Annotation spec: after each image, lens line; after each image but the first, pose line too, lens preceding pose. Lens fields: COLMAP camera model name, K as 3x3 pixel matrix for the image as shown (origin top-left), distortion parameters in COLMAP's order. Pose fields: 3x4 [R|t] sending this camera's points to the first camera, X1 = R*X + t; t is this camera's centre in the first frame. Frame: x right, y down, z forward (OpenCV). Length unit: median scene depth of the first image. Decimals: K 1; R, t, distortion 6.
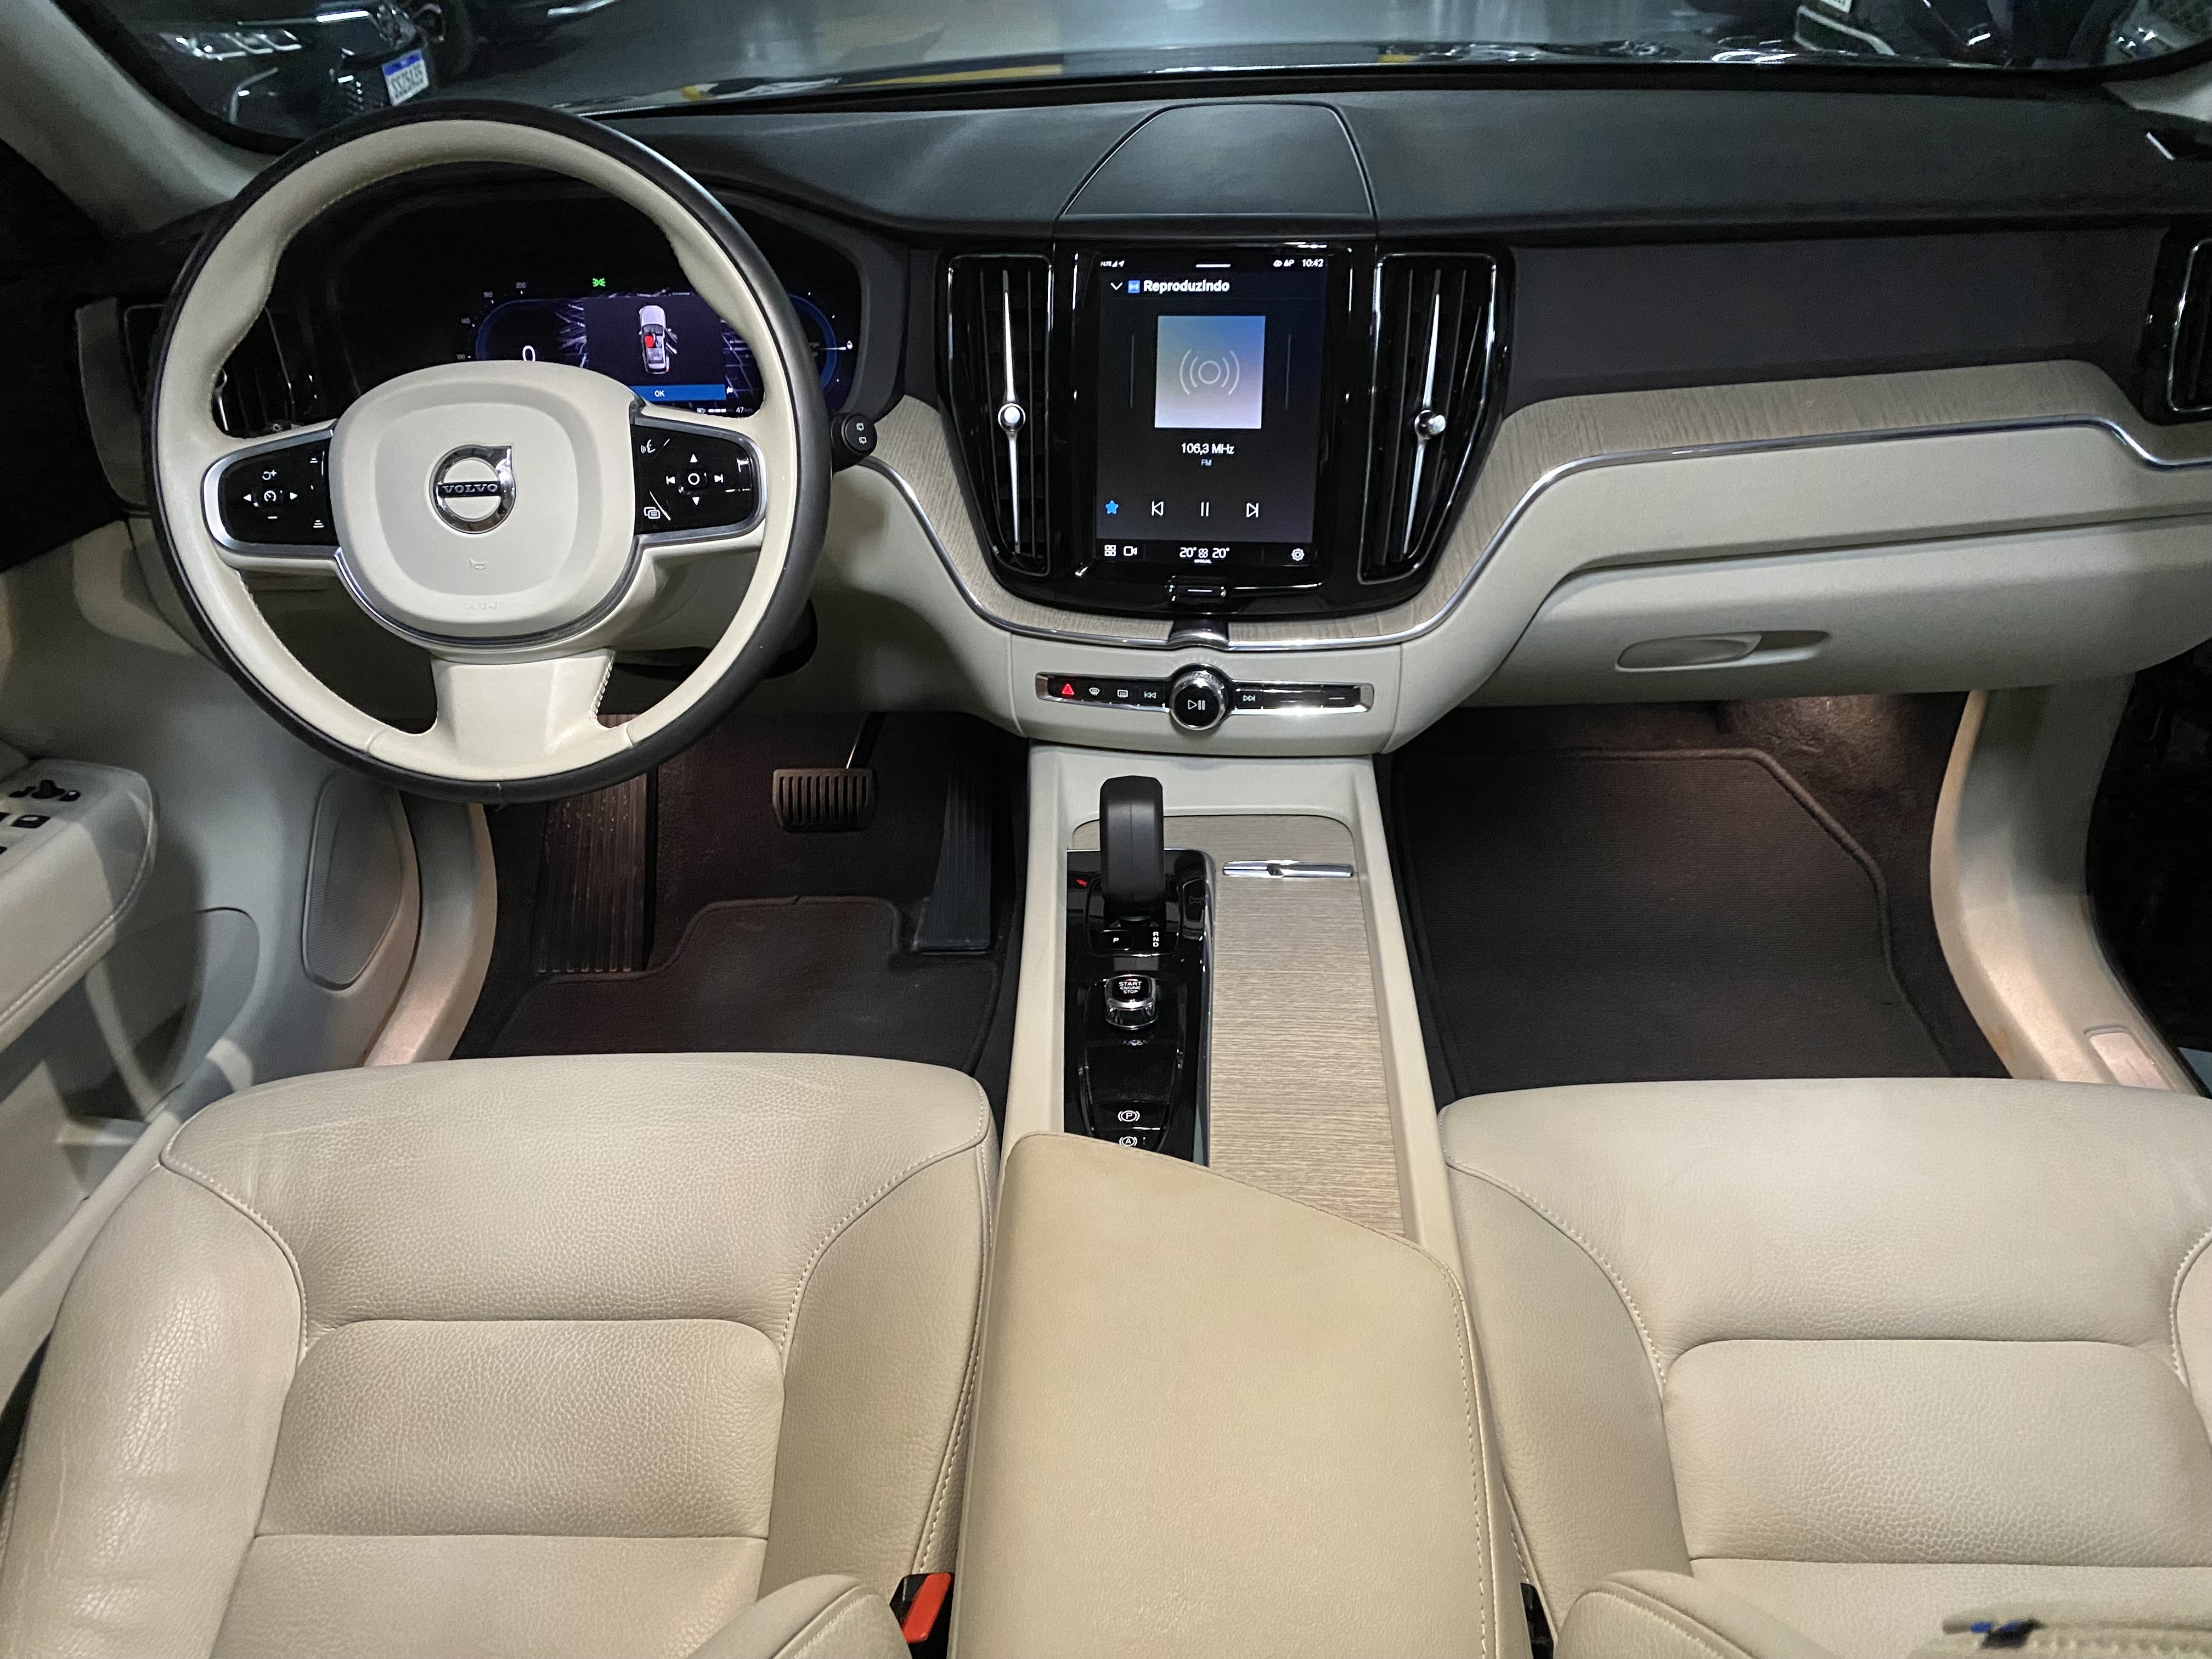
lens RADIAL K [[1698.1, 0, 1118.6], [0, 1698.1, 841.1], [0, 0, 1]] dist [0.041312, -0.018098]
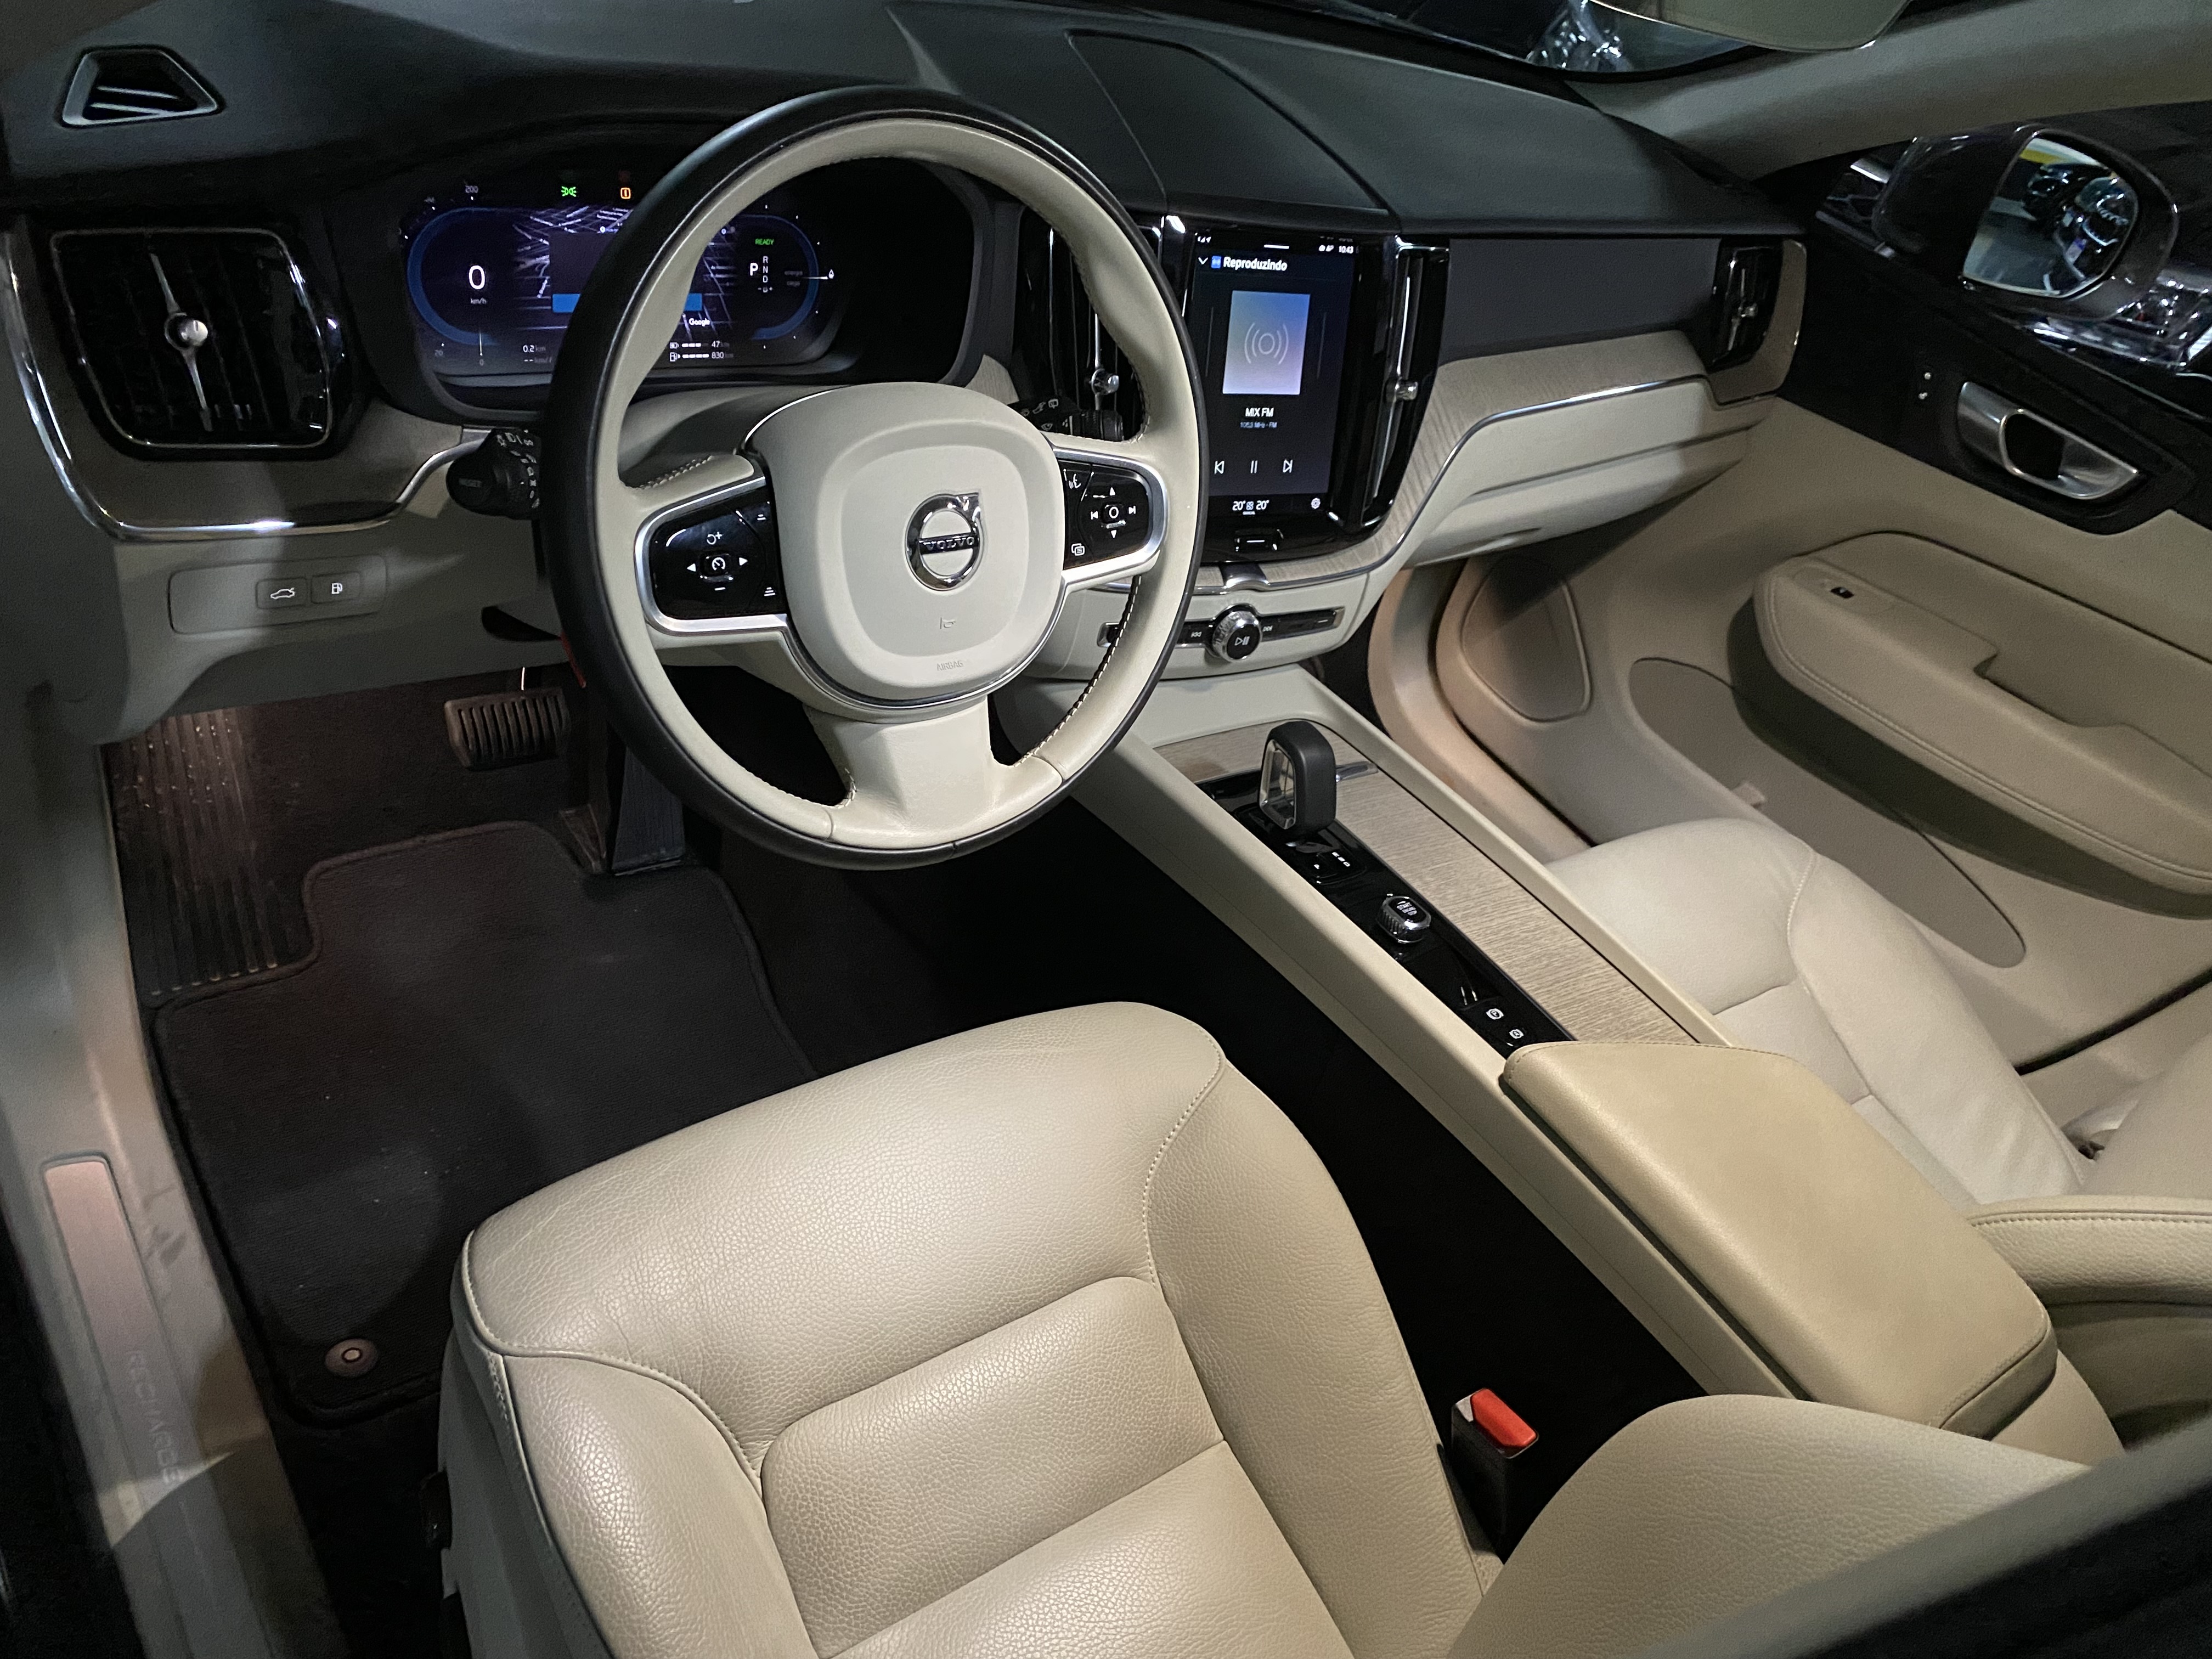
lens RADIAL K [[1698.1, 0, 1116.9], [0, 1698.1, 831.5], [0, 0, 1]] dist [0.041312, -0.018098]
pose [[0.752798, -0.187388, 0.631016, -0.779944], [0.073111, 0.976495, 0.202761, -0.198065], [-0.654179, -0.106504, 0.748803, 0.201976]]
